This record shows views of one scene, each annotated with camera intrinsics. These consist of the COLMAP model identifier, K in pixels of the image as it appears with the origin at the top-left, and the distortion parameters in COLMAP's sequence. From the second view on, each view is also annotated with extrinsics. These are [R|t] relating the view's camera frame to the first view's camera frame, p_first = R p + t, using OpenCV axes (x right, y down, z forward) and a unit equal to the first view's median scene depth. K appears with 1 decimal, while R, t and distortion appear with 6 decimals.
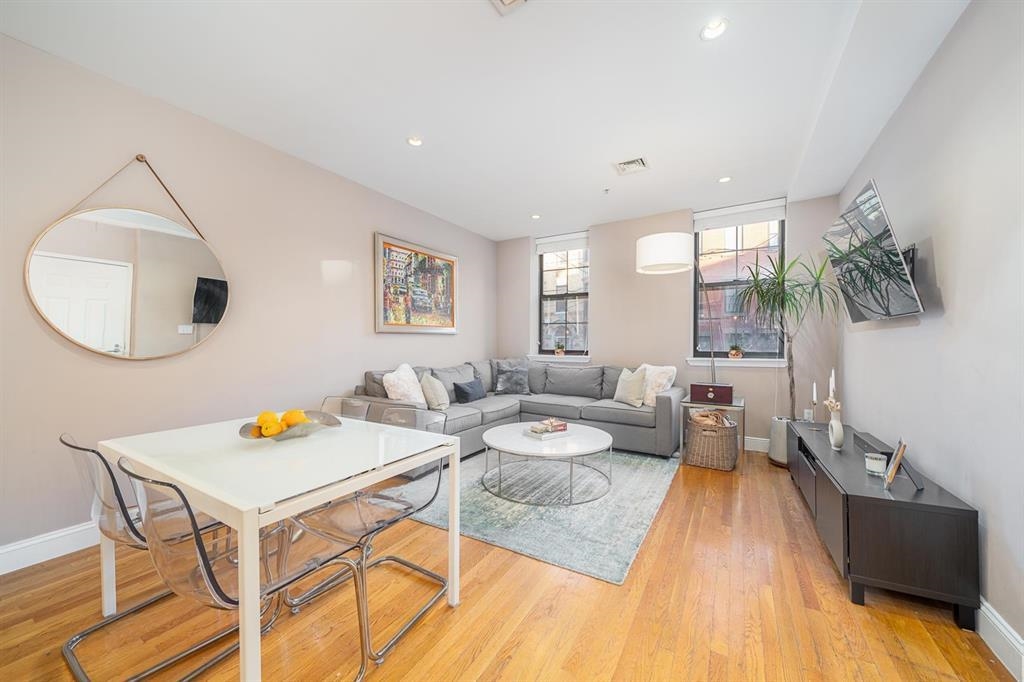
lens RADIAL K [[382.8, 0, 513.2], [0, 382.8, 346.0], [0, 0, 1]] dist [-0.000629, -0.000009]
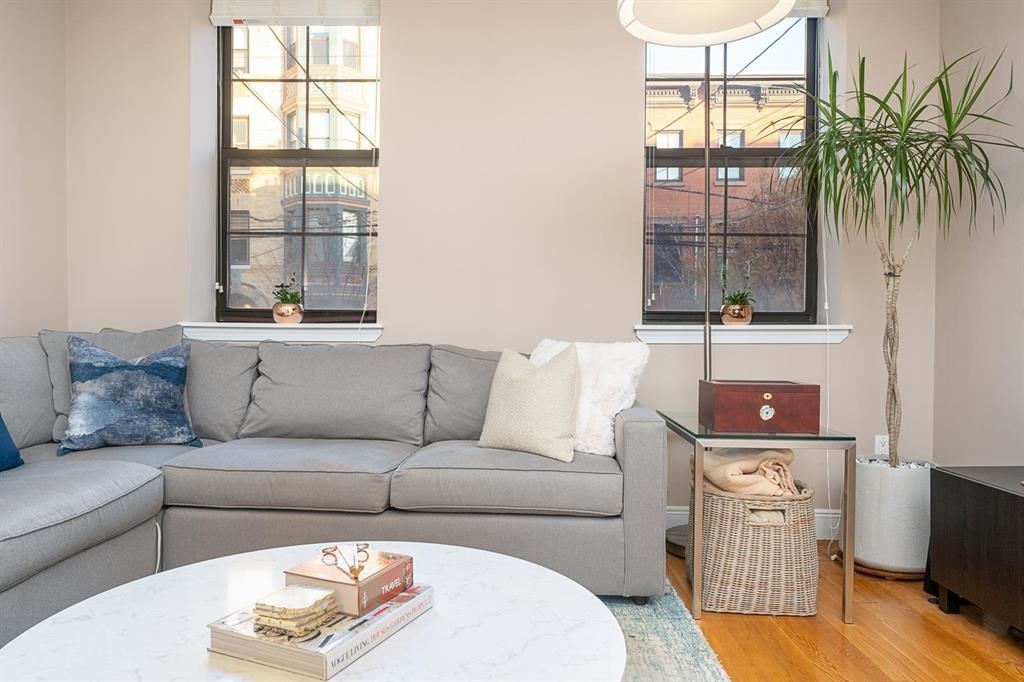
lens RADIAL K [[687.4, 0, 512.5], [0, 687.4, 346.2], [0, 0, 1]] dist [0.006304, 0.001632]
pose [[0.868112, 0.000626, 0.496369, -0.012329], [-0.003301, 0.999984, 0.004511, 0.053284], [-0.496358, -0.005555, 0.868100, 0.463605]]
